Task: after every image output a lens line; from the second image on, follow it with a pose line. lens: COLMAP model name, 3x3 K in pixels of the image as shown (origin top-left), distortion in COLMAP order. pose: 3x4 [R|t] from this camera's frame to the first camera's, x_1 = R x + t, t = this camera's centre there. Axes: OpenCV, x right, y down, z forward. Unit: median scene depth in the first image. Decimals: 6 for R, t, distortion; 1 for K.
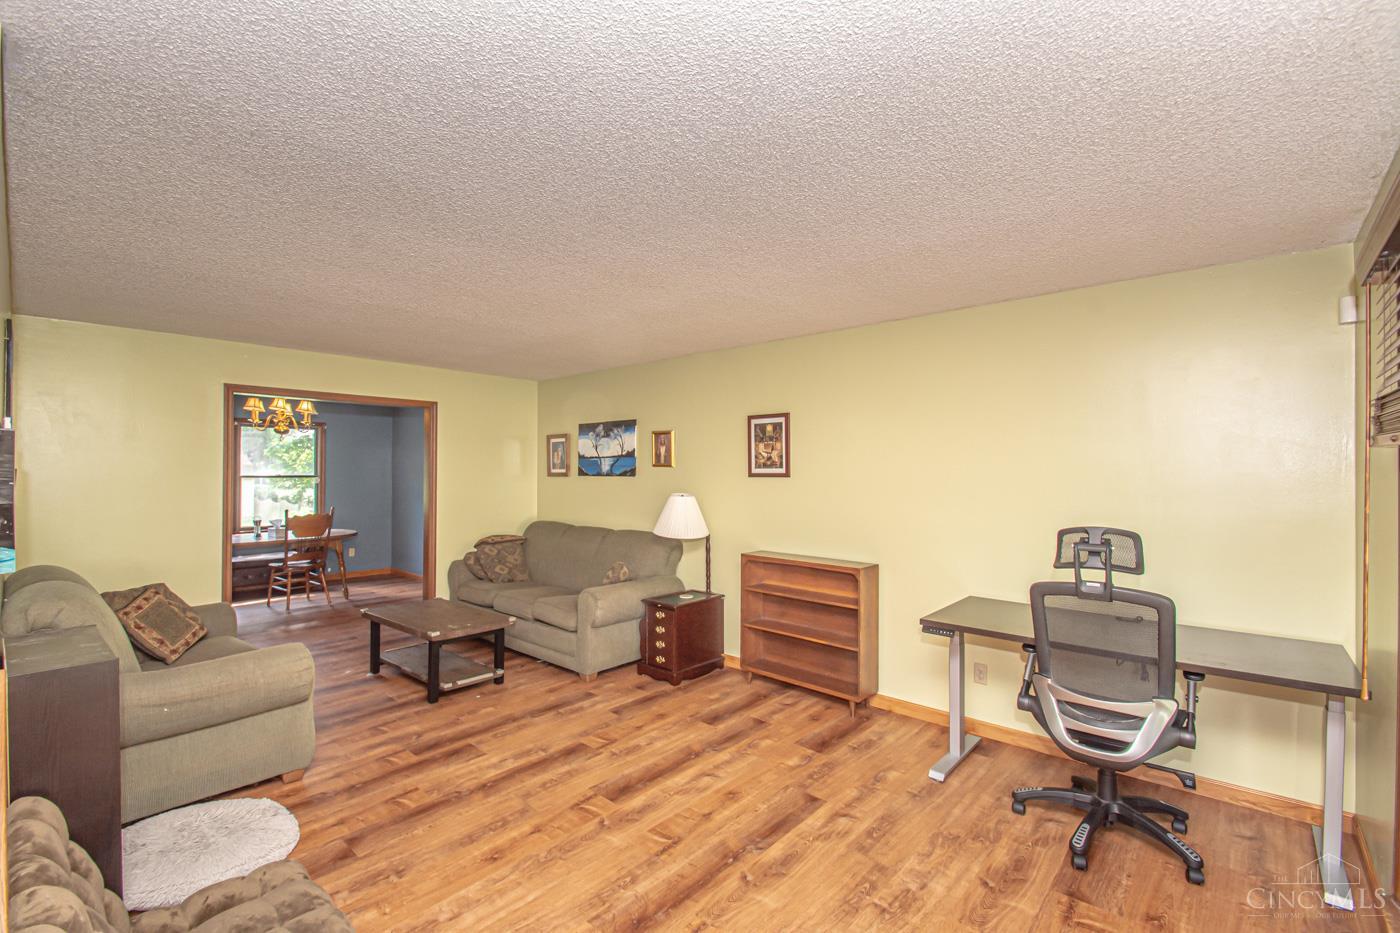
lens RADIAL K [[628.2, 0, 692.5], [0, 628.2, 461.0], [0, 0, 1]] dist [0.001616, -0.003411]
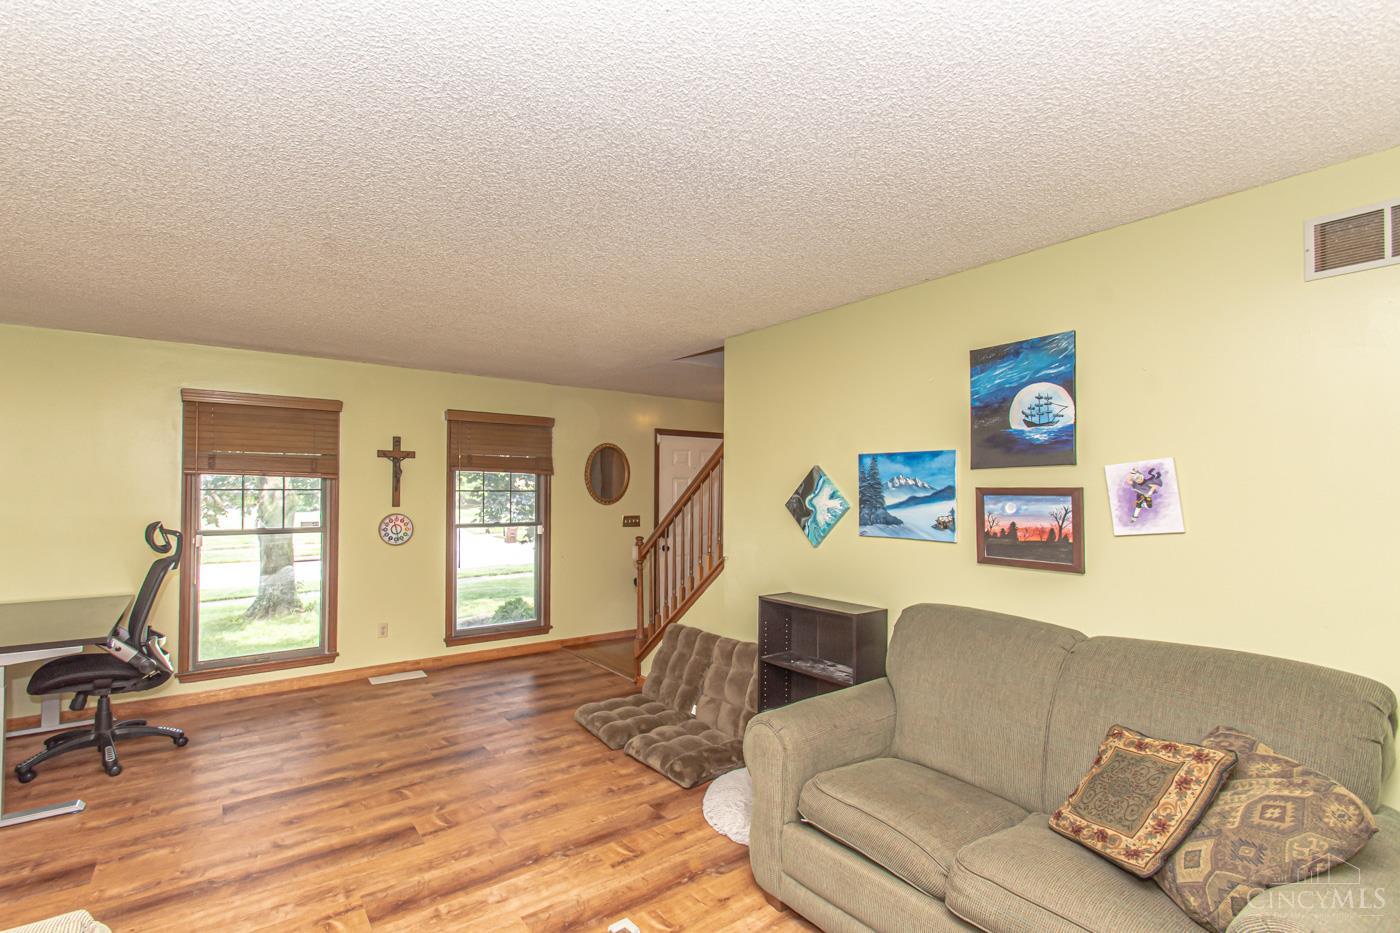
lens RADIAL K [[628.2, 0, 677.4], [0, 628.2, 497.1], [0, 0, 1]] dist [0.001616, -0.003411]
pose [[-0.979221, -0.012140, 0.202433, -0.639145], [-0.014738, 0.999827, -0.011329, 0.040802], [-0.202261, -0.014077, -0.979231, 1.682633]]
